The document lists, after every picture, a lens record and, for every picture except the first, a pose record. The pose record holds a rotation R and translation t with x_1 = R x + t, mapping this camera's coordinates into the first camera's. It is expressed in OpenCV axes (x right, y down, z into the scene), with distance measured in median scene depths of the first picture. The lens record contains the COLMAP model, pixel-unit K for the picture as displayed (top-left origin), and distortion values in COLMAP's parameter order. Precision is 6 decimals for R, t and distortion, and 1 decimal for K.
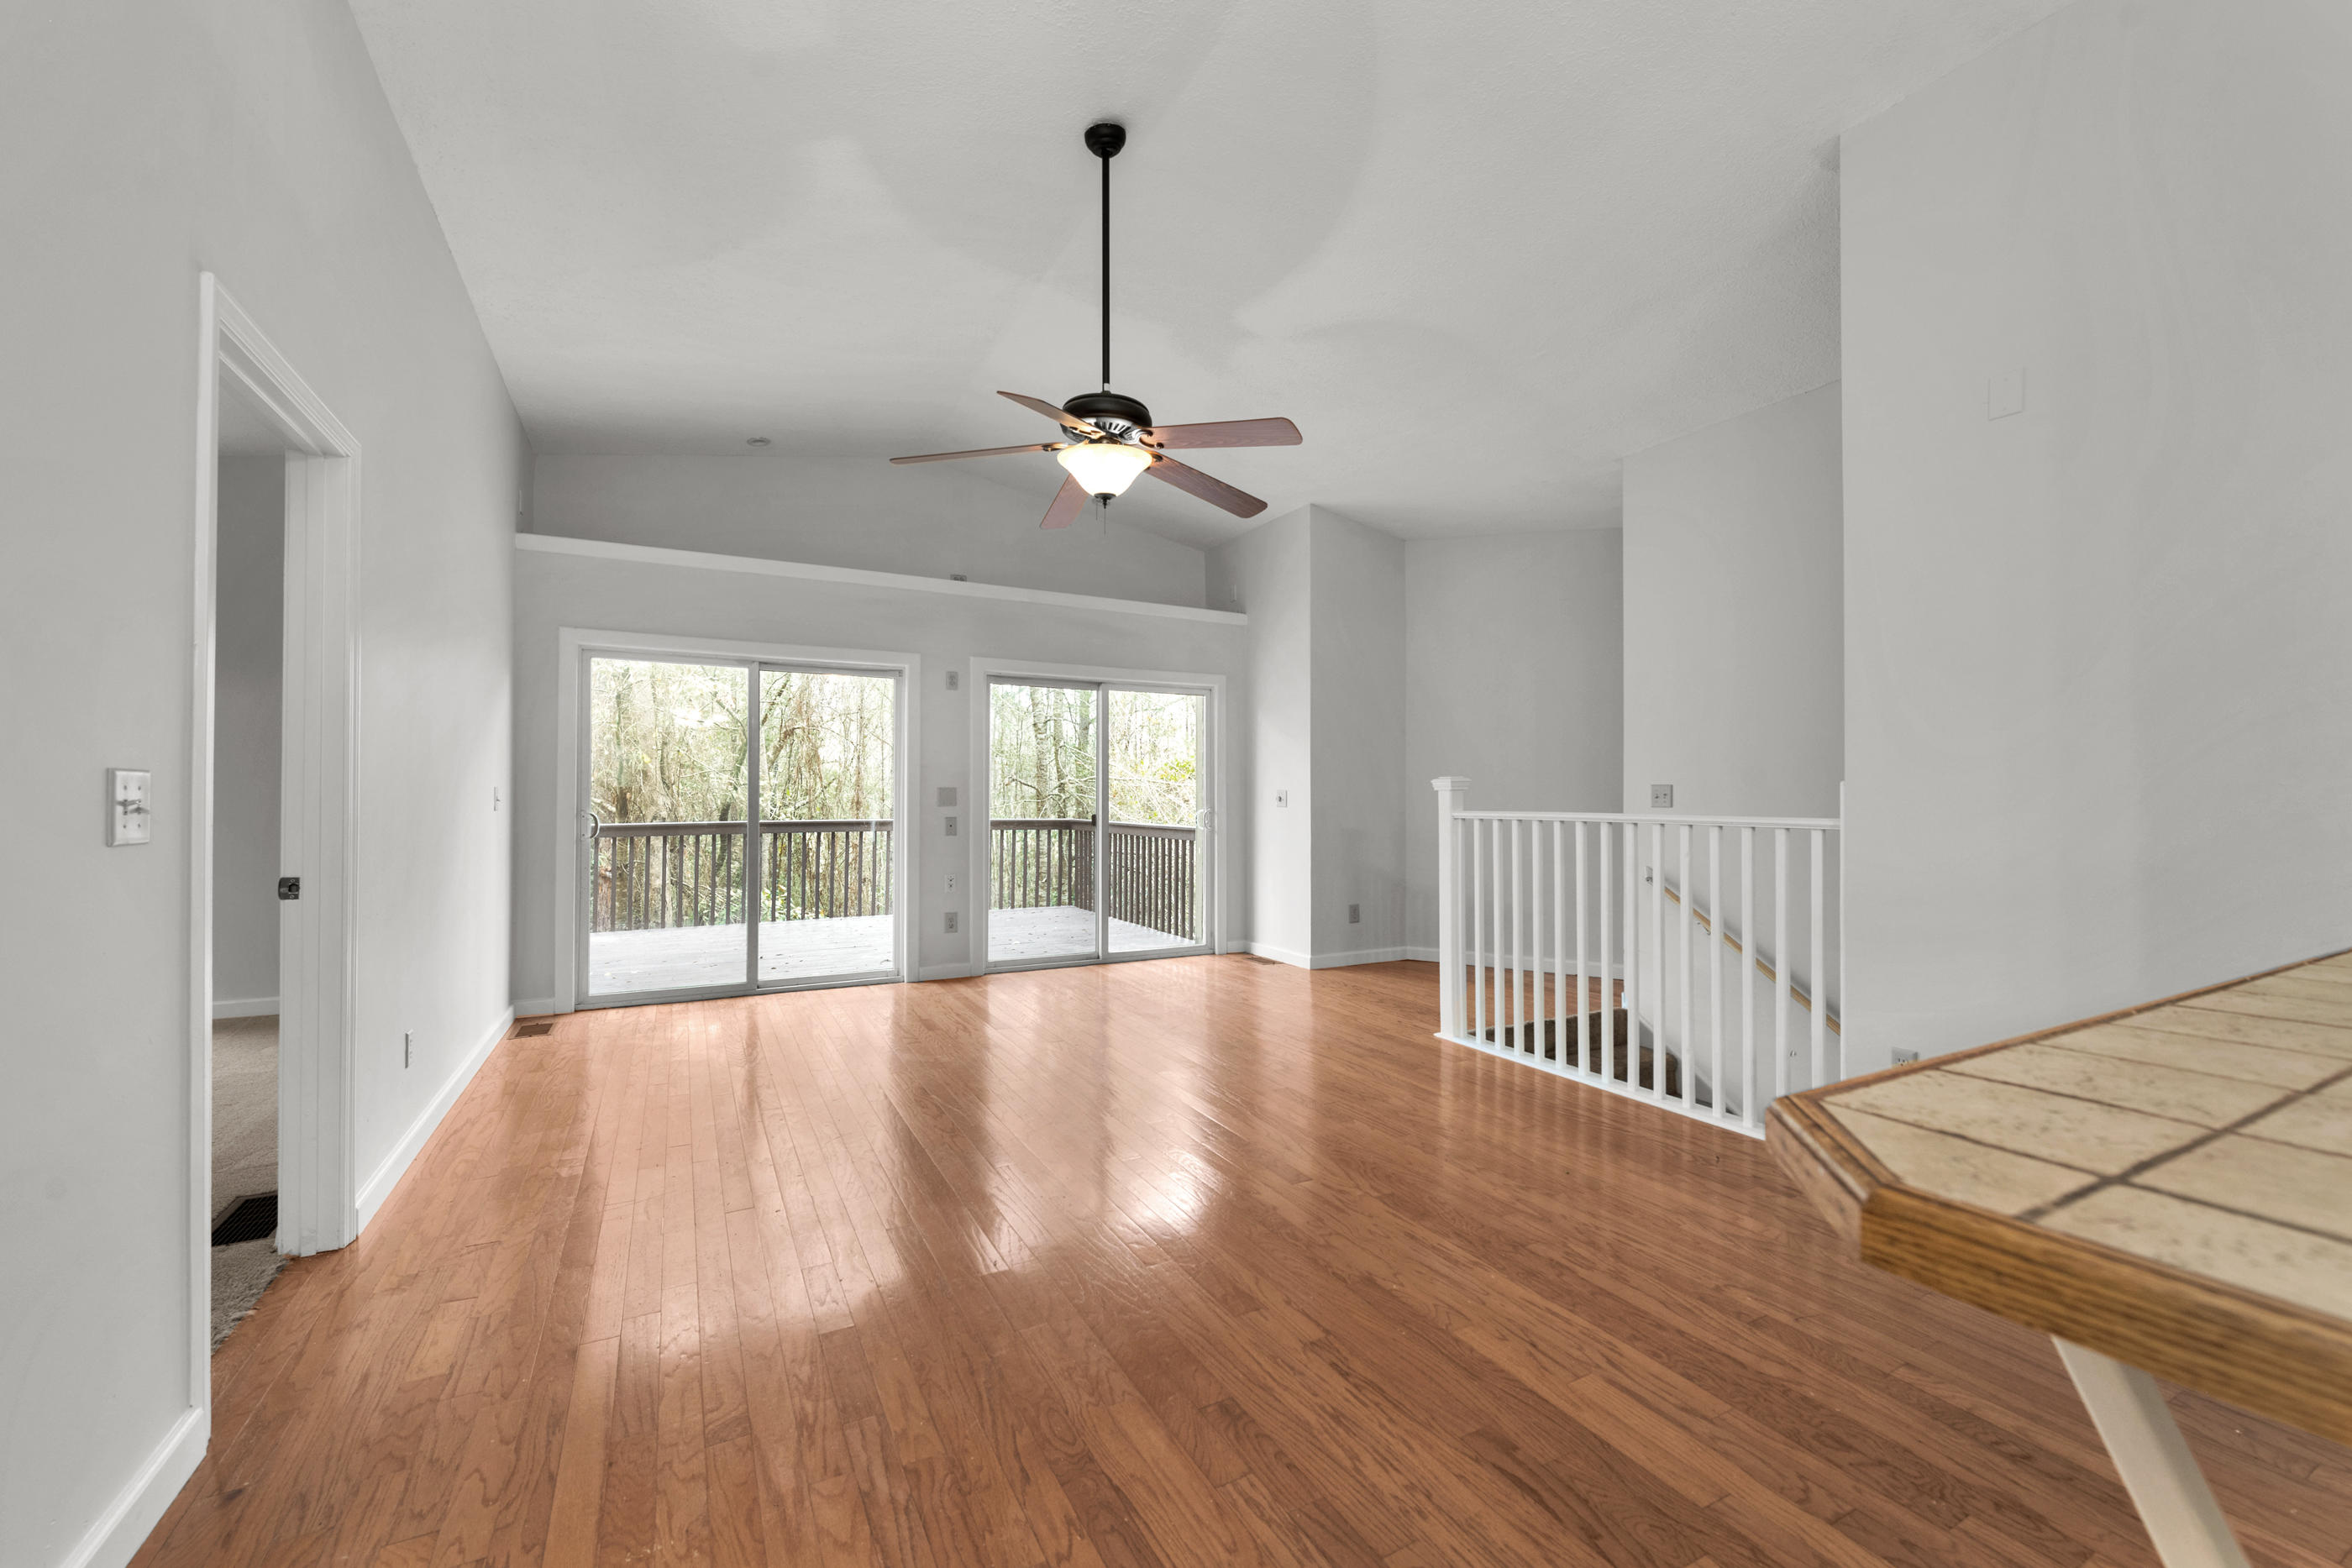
lens RADIAL K [[957.9, 0, 1180.9], [0, 957.9, 788.7], [0, 0, 1]] dist [0.000131, -0.002215]
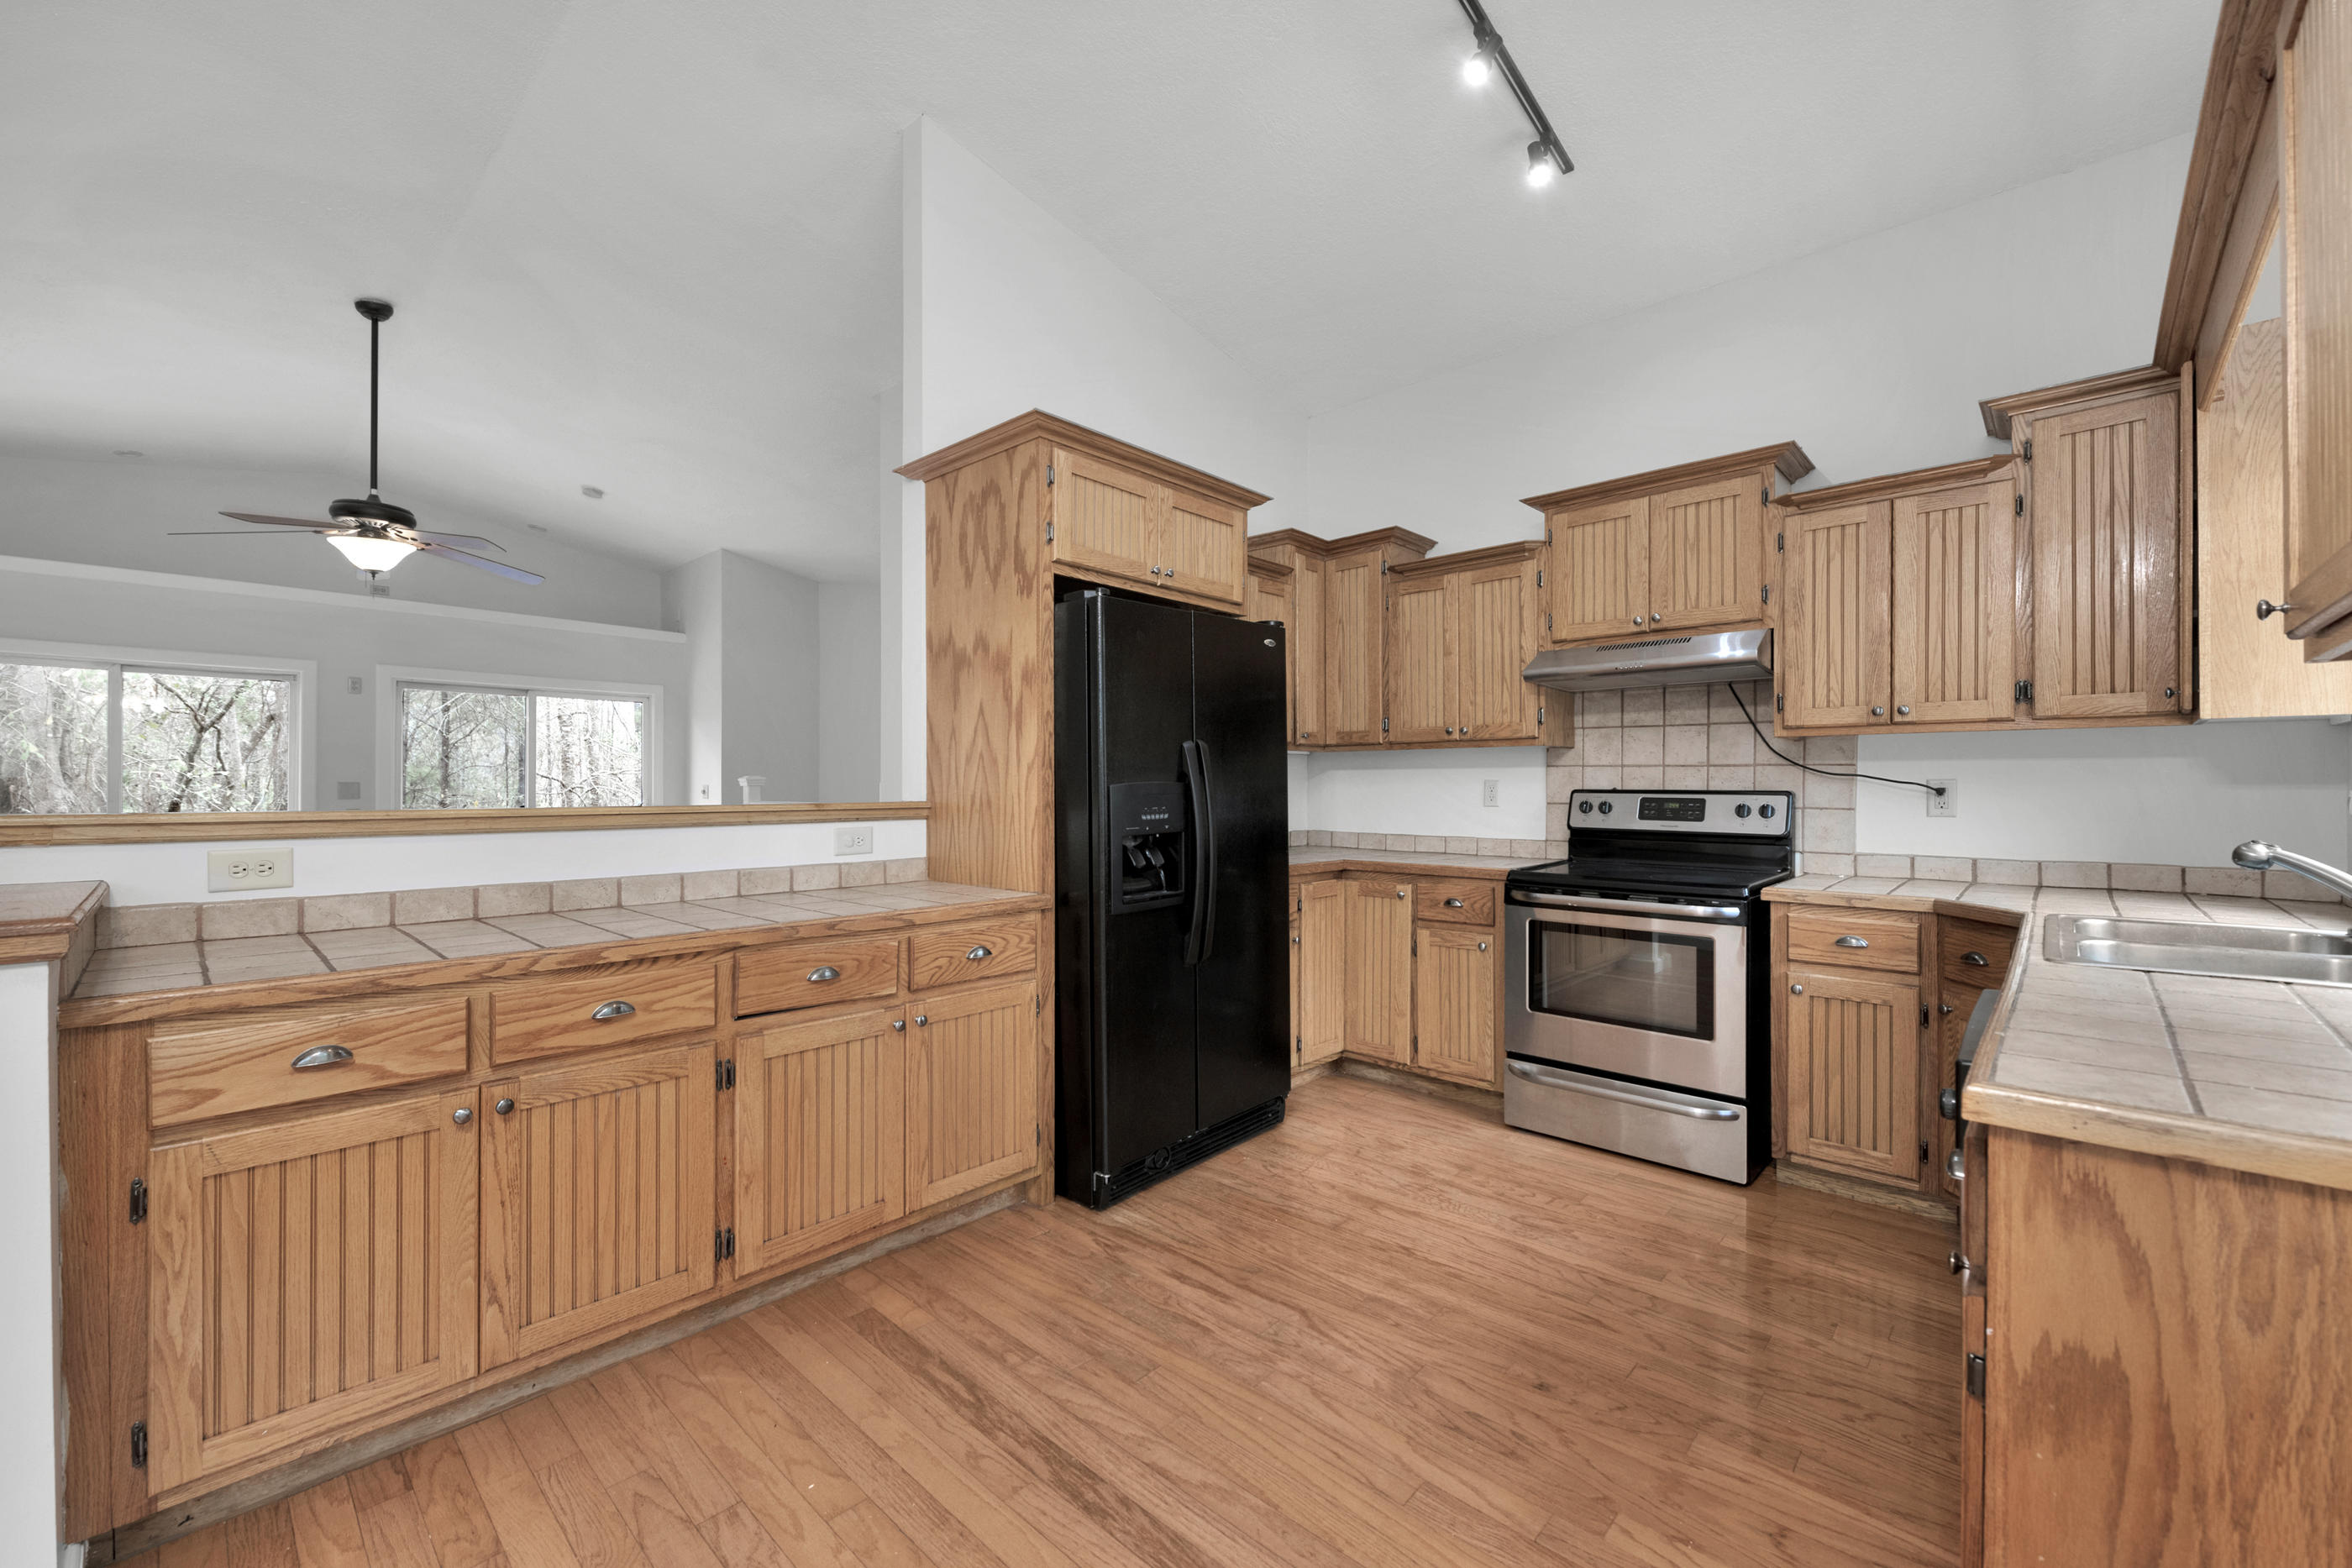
lens RADIAL K [[957.9, 0, 1164.8], [0, 957.9, 787.5], [0, 0, 1]] dist [0.000131, -0.002215]
pose [[0.947867, 0.001141, 0.318663, 0.374599], [-0.003511, 0.999970, 0.006863, -0.007383], [-0.318646, -0.007624, 0.947843, -0.440738]]
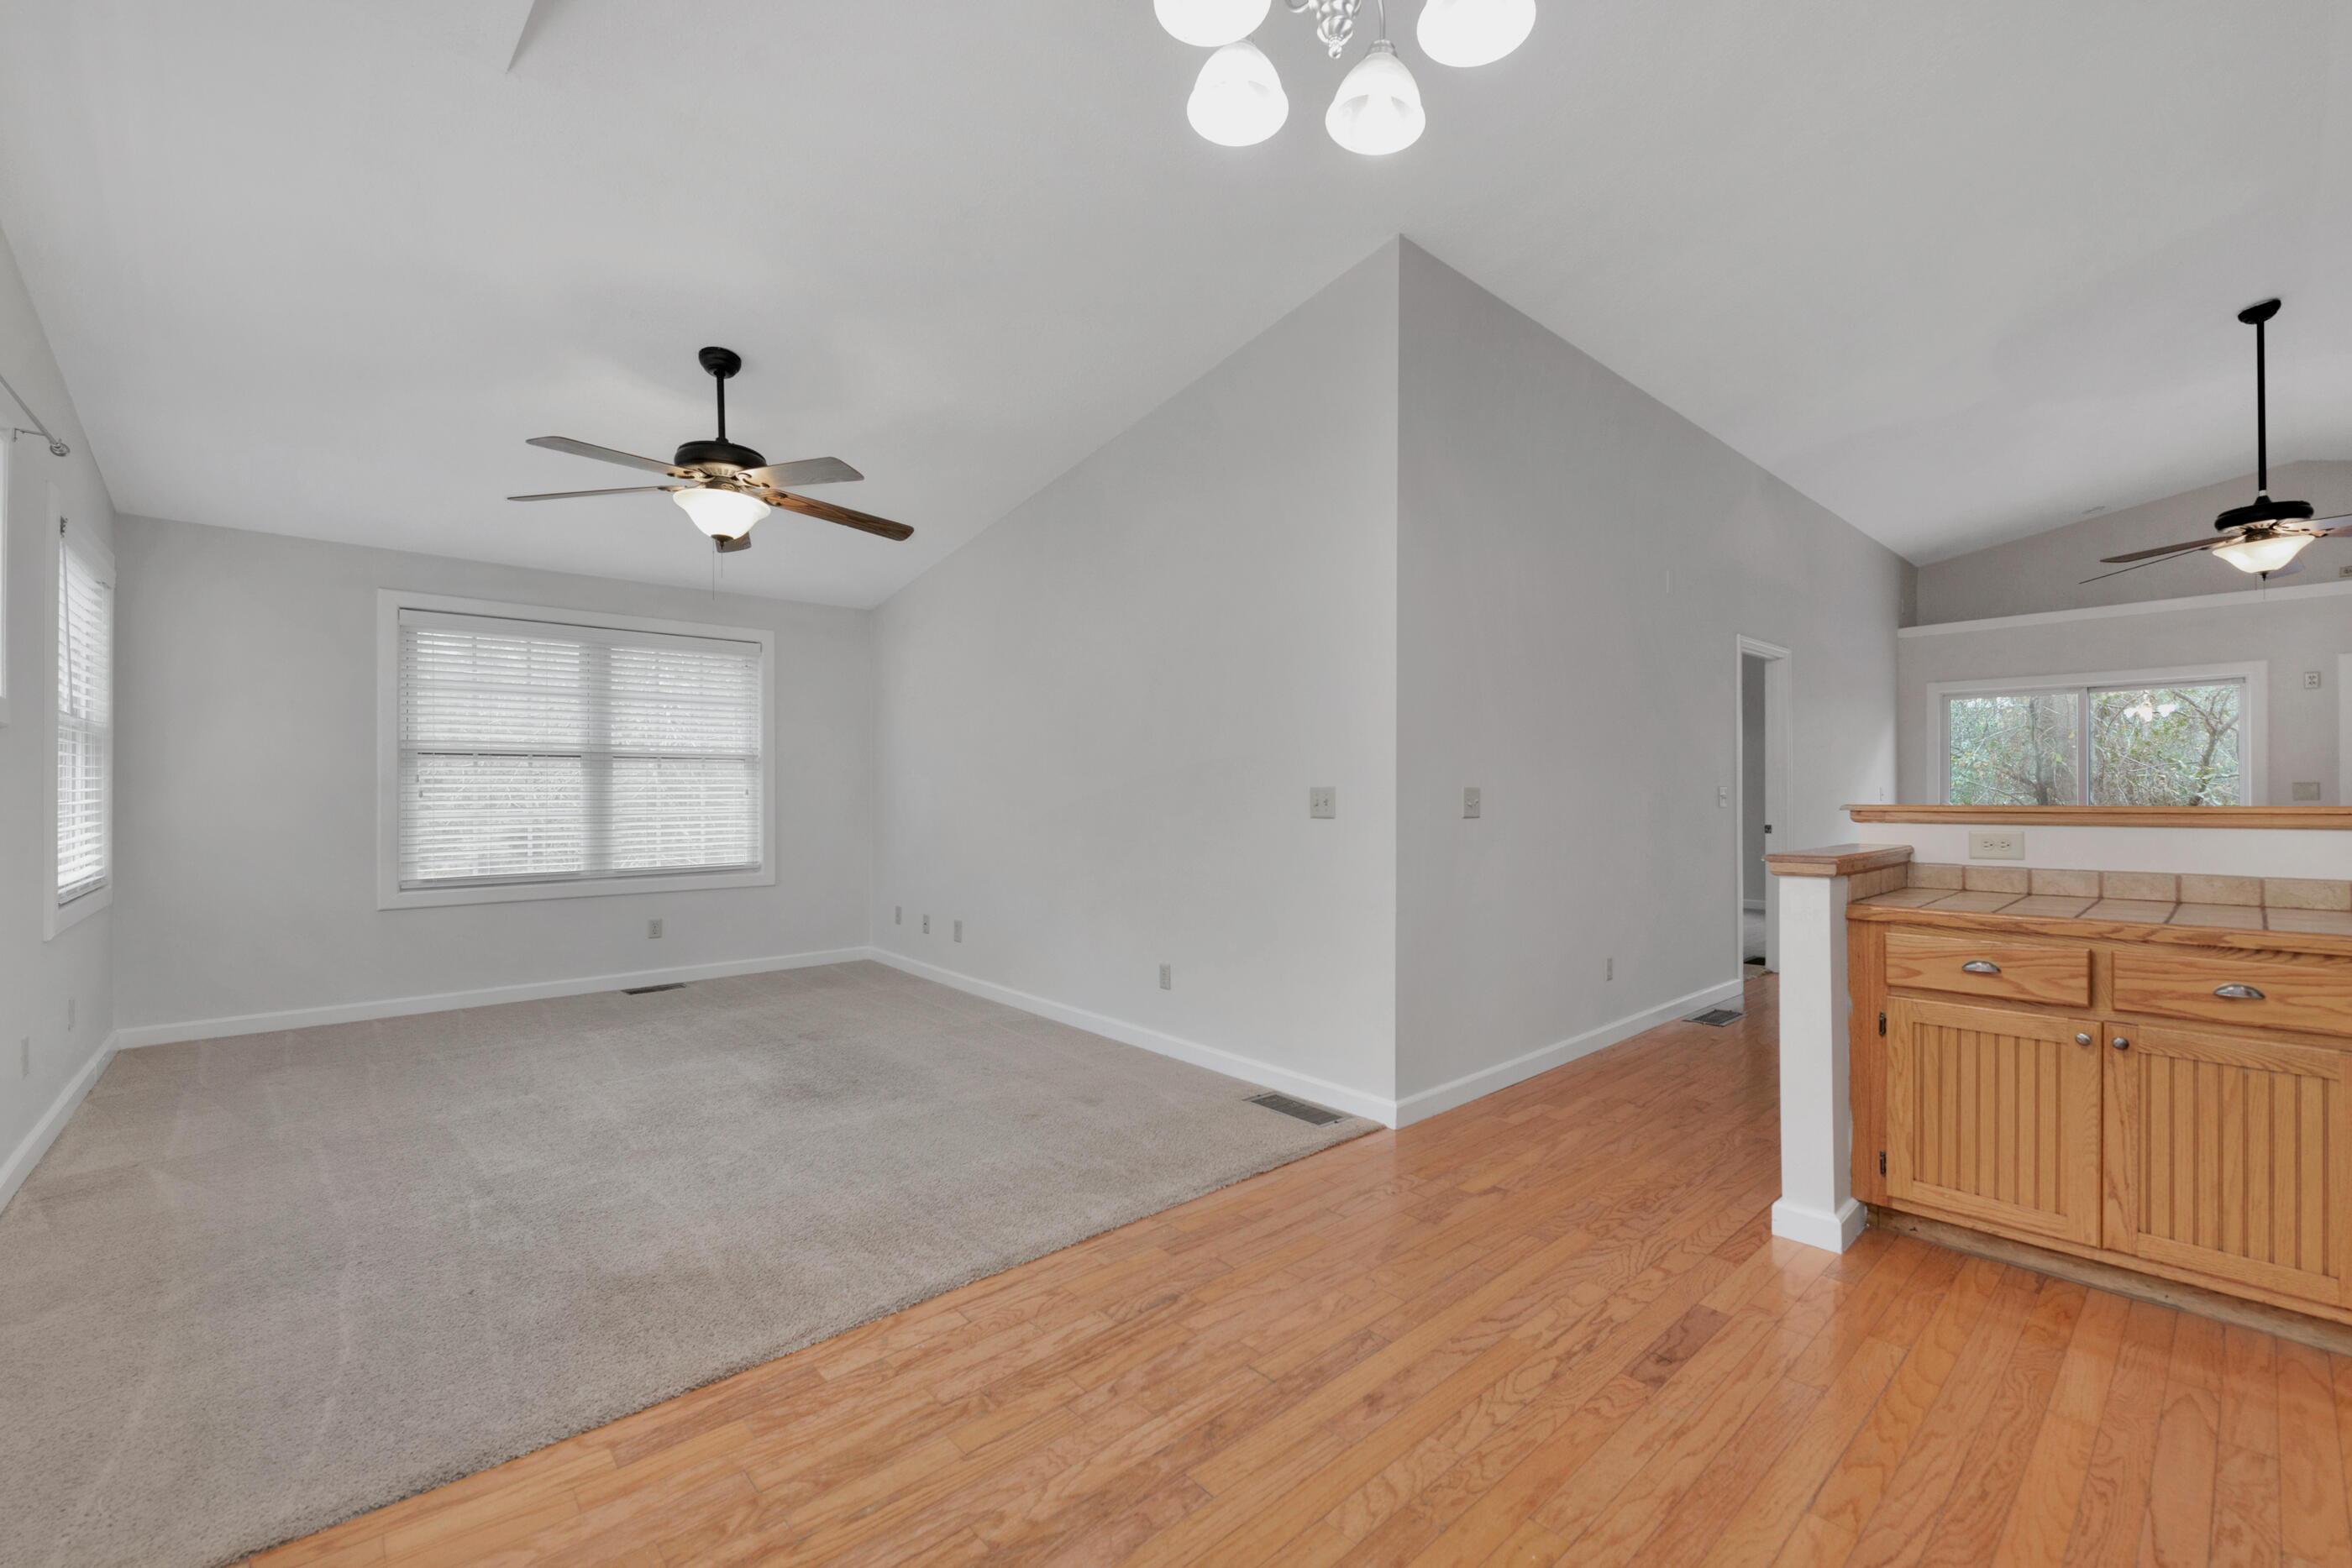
lens RADIAL K [[957.9, 0, 1199.3], [0, 957.9, 790.6], [0, 0, 1]] dist [0.000131, -0.002215]
pose [[0.248659, -0.003236, -0.968586, 0.581096], [0.010974, 0.999940, -0.000524, -0.006782], [0.968529, -0.010499, 0.248679, -0.548826]]
